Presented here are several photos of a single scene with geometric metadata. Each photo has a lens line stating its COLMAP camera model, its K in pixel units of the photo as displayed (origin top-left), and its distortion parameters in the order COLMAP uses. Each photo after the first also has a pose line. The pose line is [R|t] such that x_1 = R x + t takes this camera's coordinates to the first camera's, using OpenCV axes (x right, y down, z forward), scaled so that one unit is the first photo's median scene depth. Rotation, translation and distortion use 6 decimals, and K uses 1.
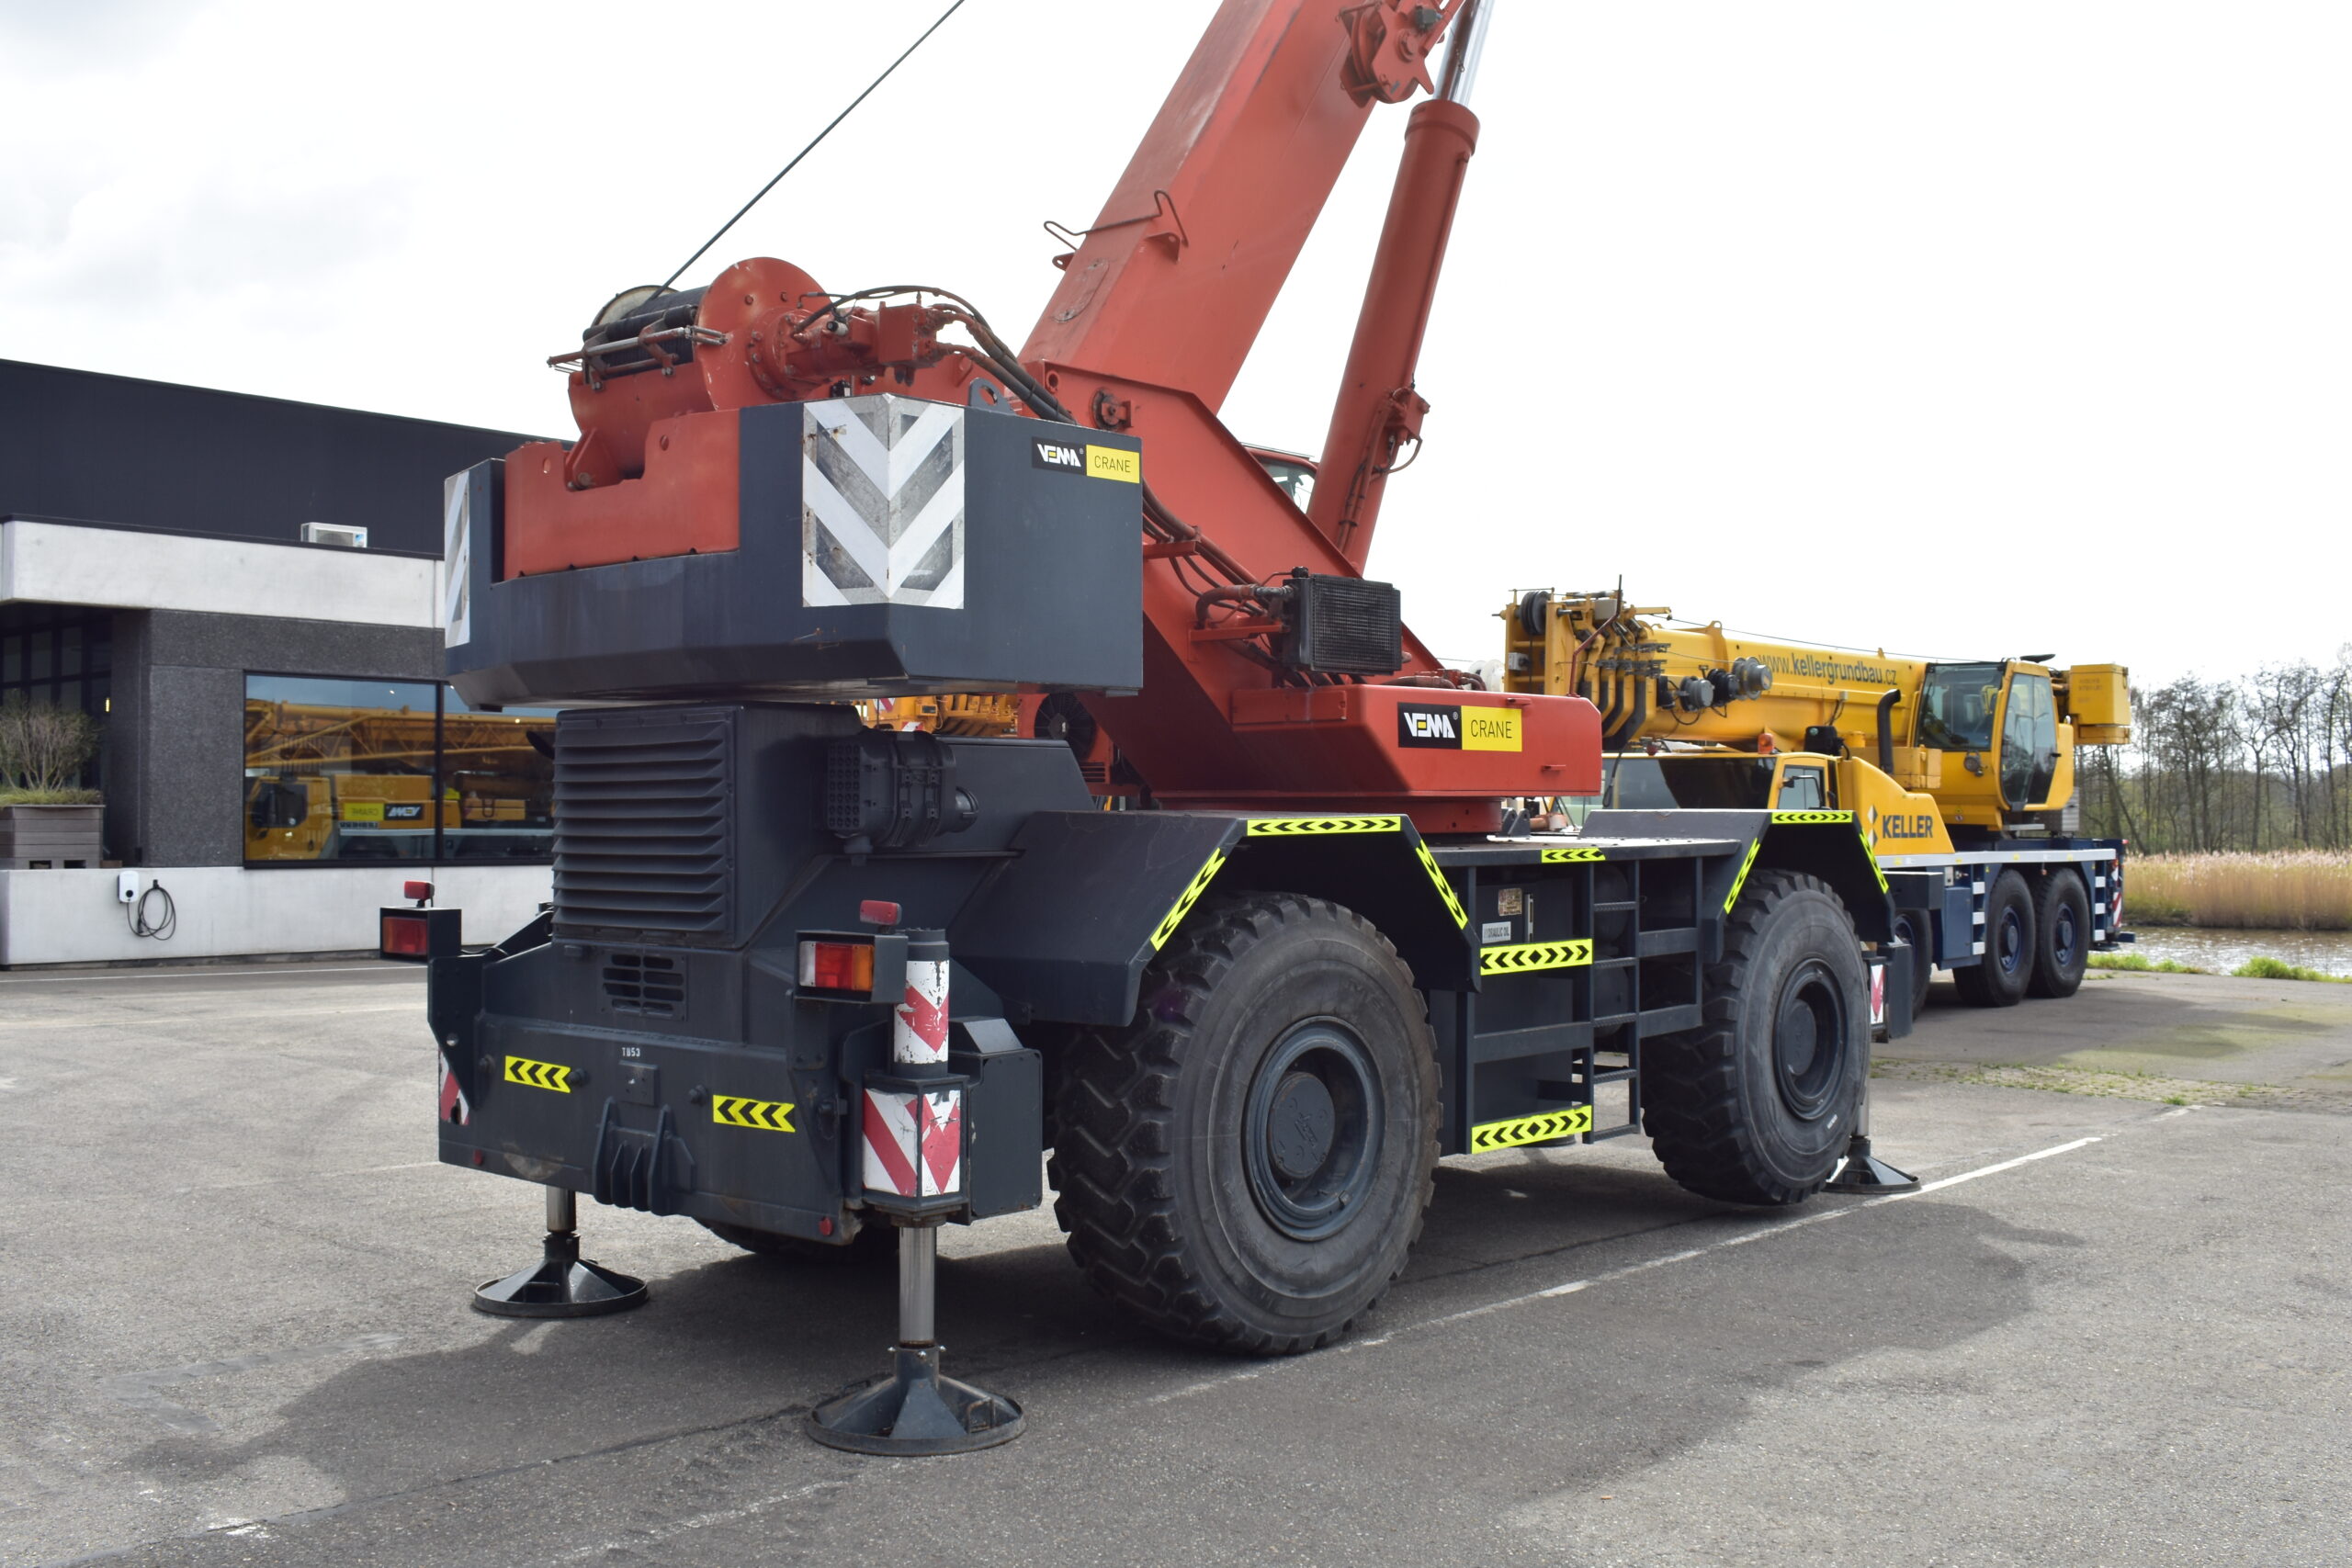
lens RADIAL K [[2237.3, 0, 1190.2], [0, 2237.3, 784.4], [0, 0, 1]] dist [-0.083579, 0.003344]
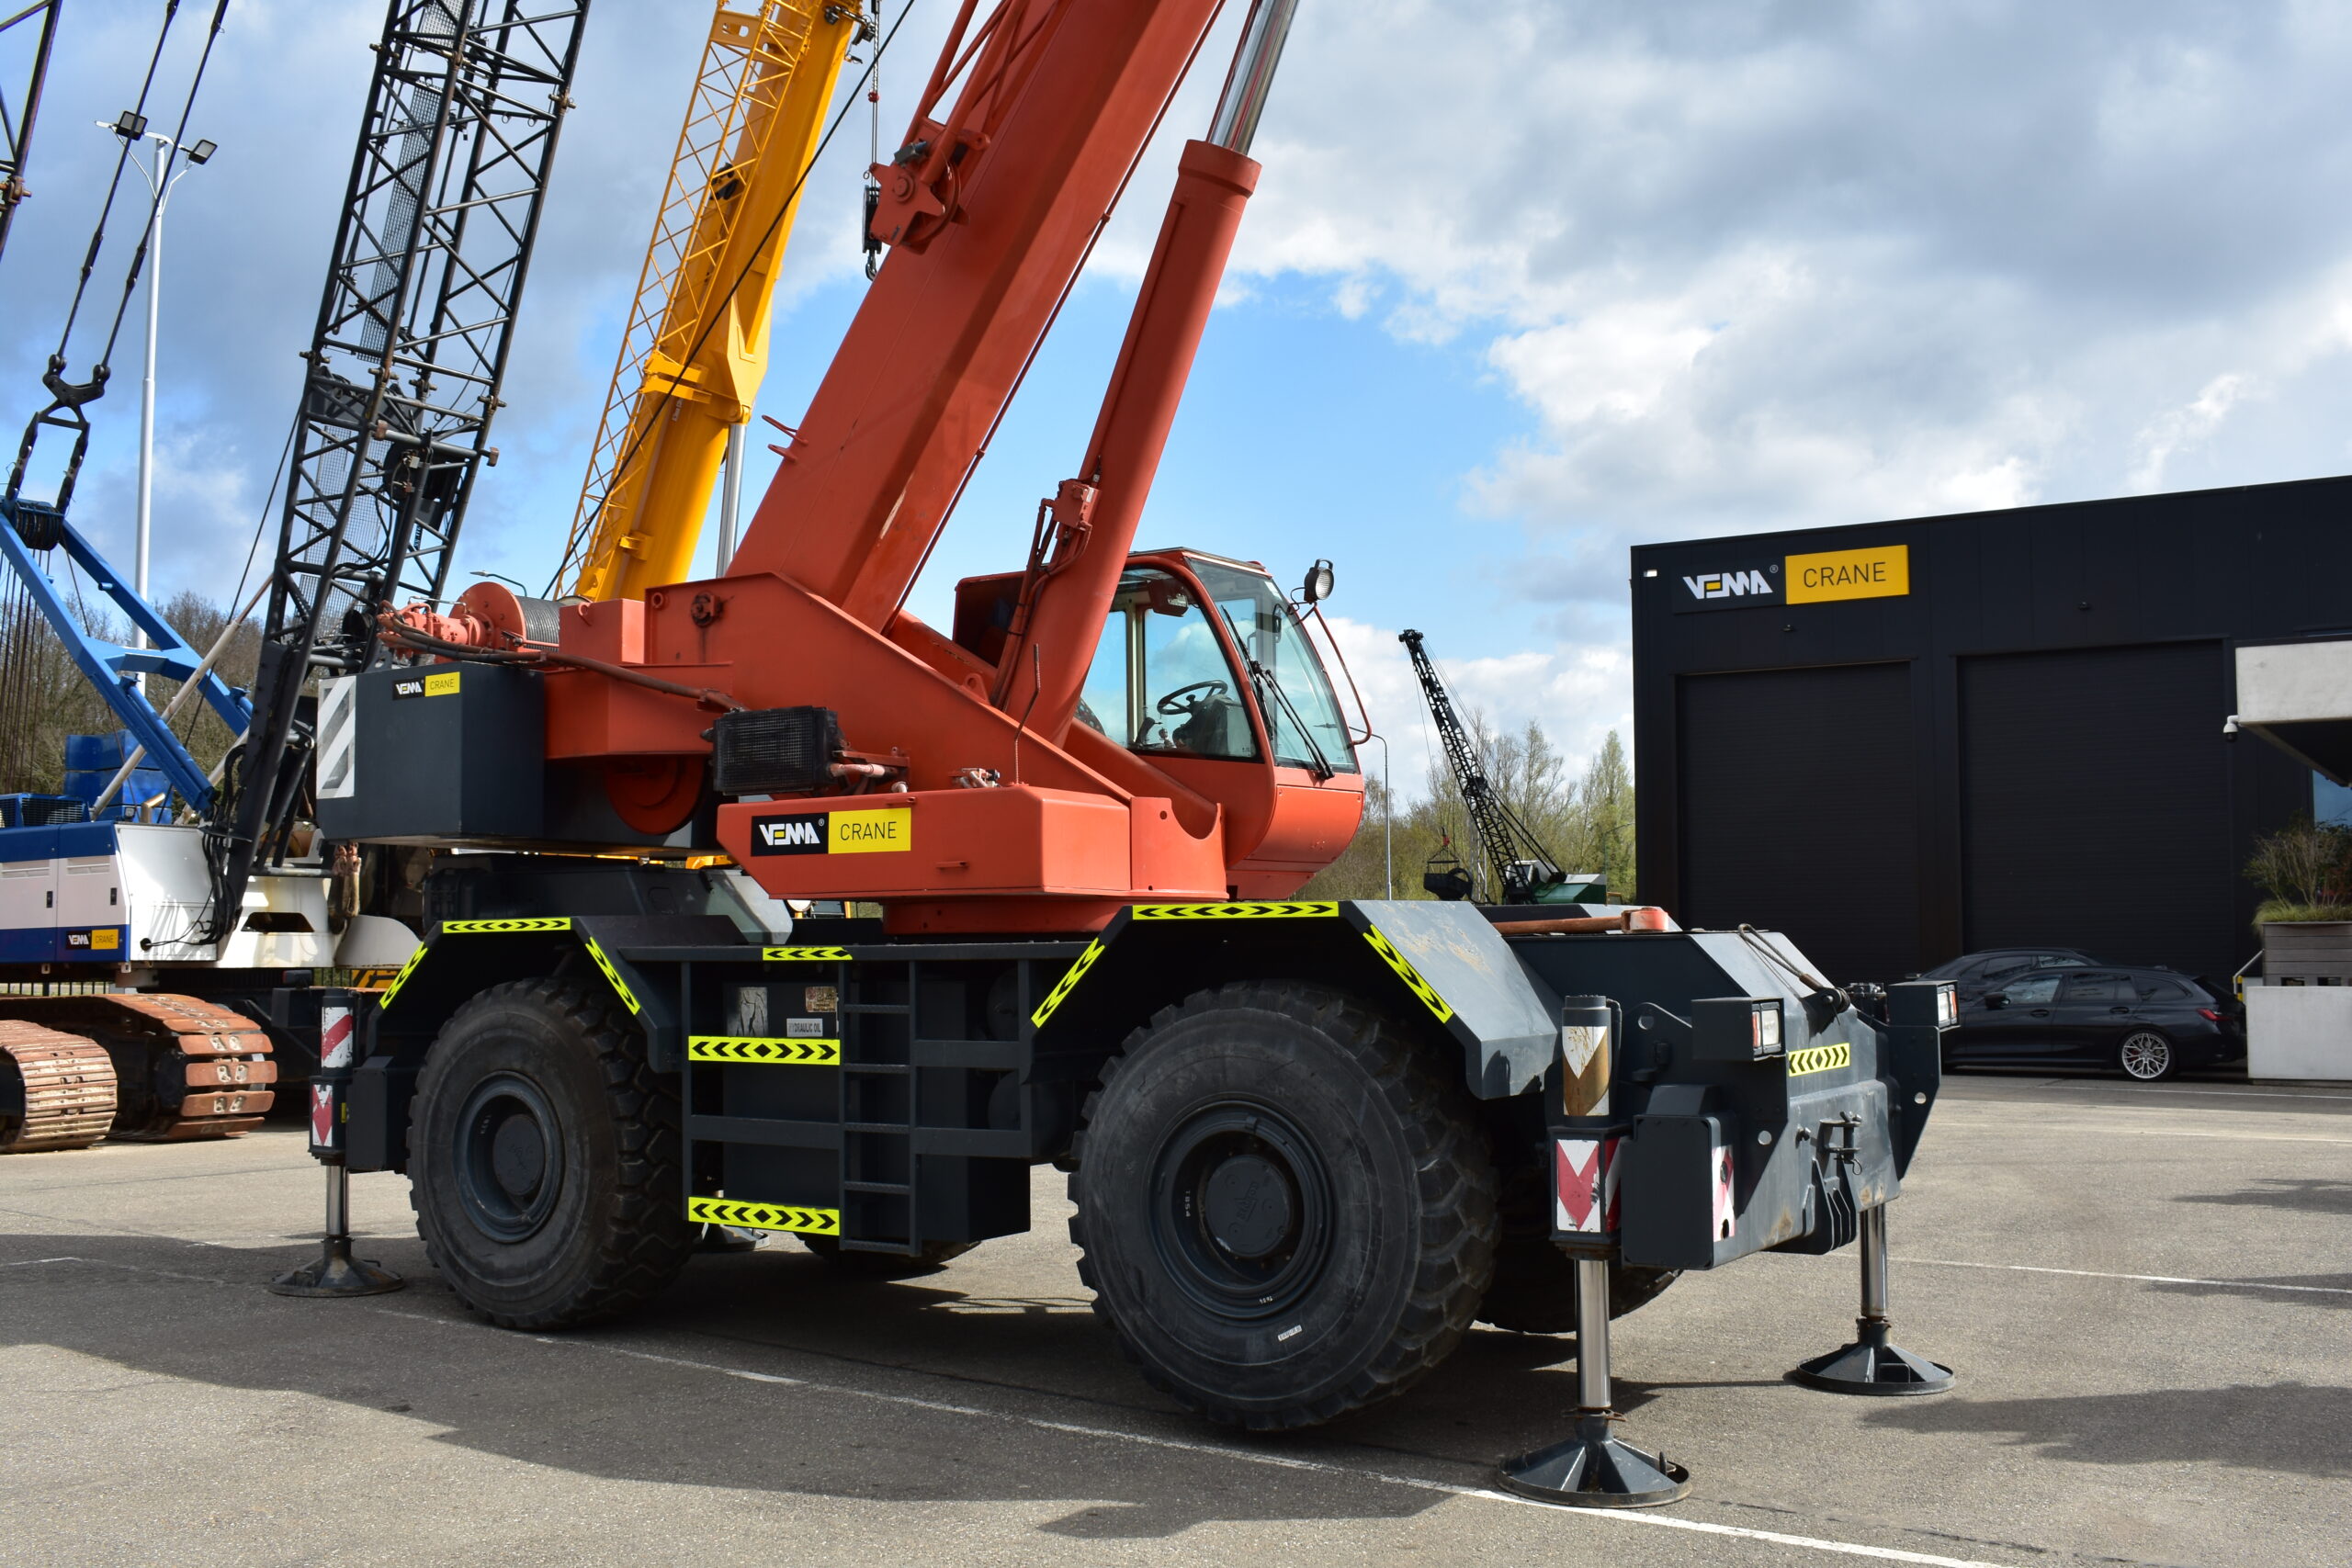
lens RADIAL K [[2271.0, 0, 1176.0], [0, 2271.0, 784.0], [0, 0, 1]] dist [-0.089846, -0.022276]
pose [[0.137696, -0.073948, -0.987710, 1.356045], [0.016509, 0.997242, -0.072360, 0.035727], [0.990337, -0.006342, 0.138537, 1.145556]]
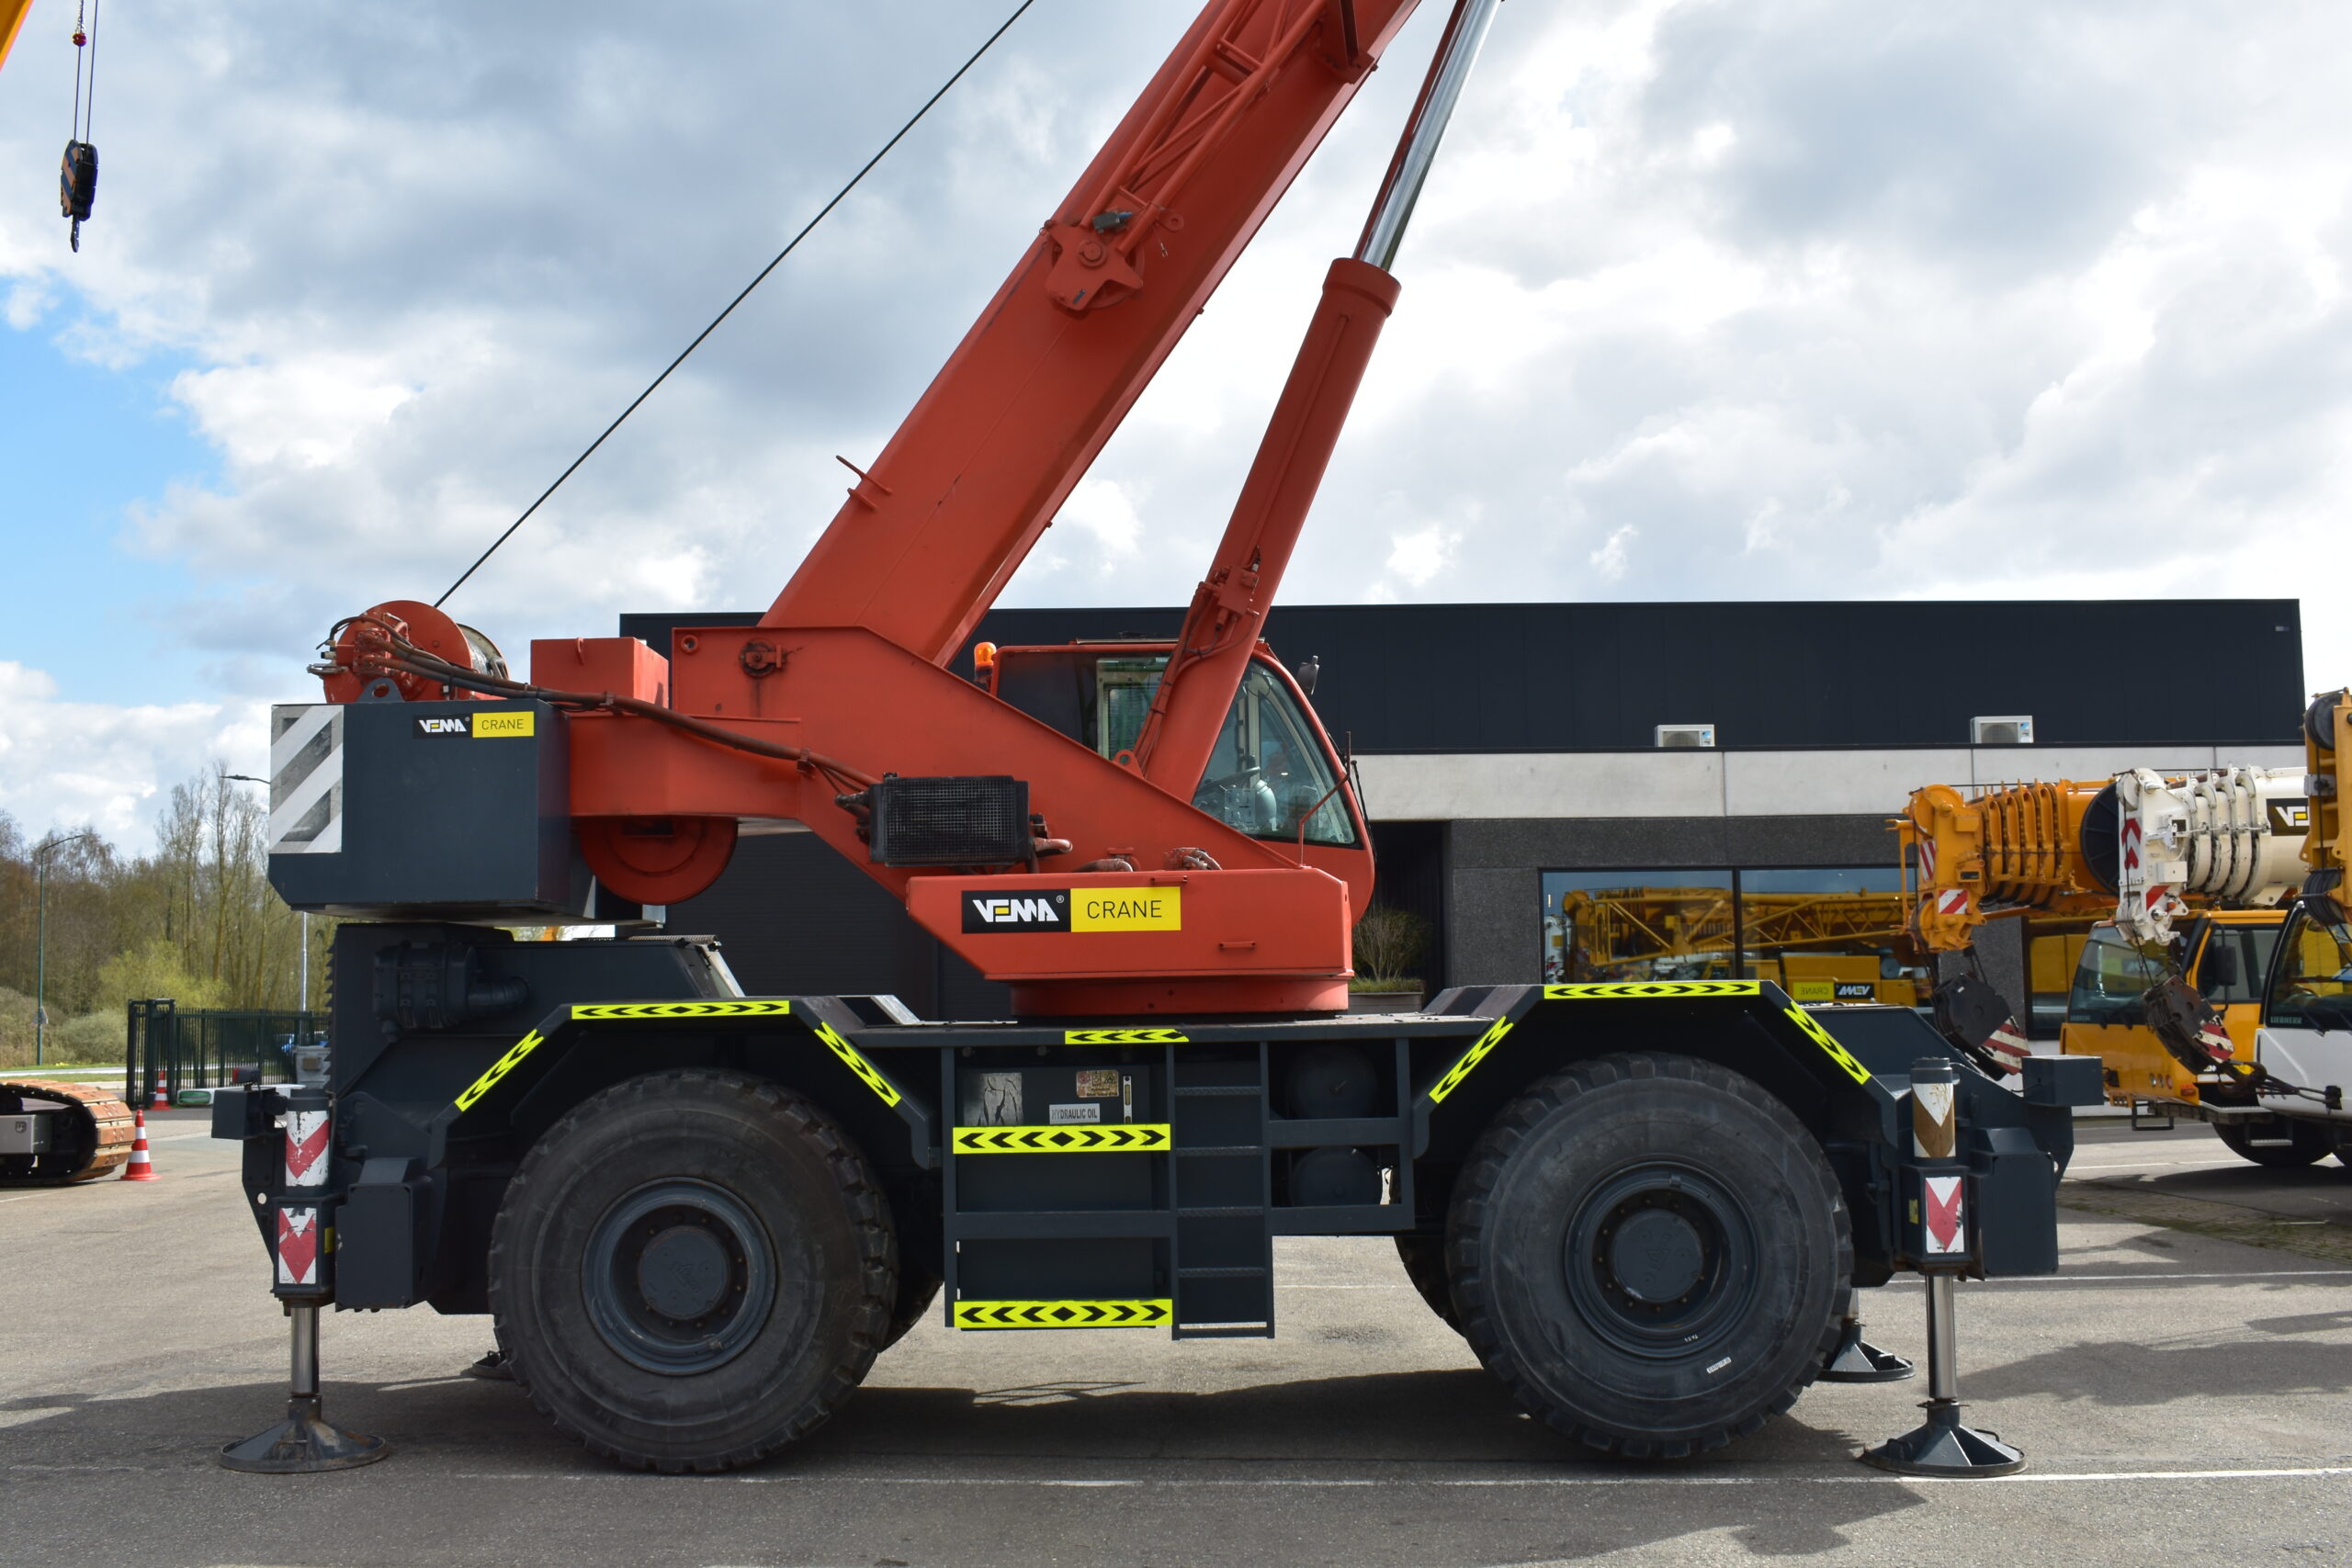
lens RADIAL K [[2237.3, 0, 1190.2], [0, 2237.3, 784.4], [0, 0, 1]] dist [-0.083579, 0.003344]
pose [[0.663480, -0.083728, -0.743494, 1.036401], [0.024632, 0.995624, -0.090140, 0.011958], [0.747788, 0.041492, 0.662639, 0.412151]]
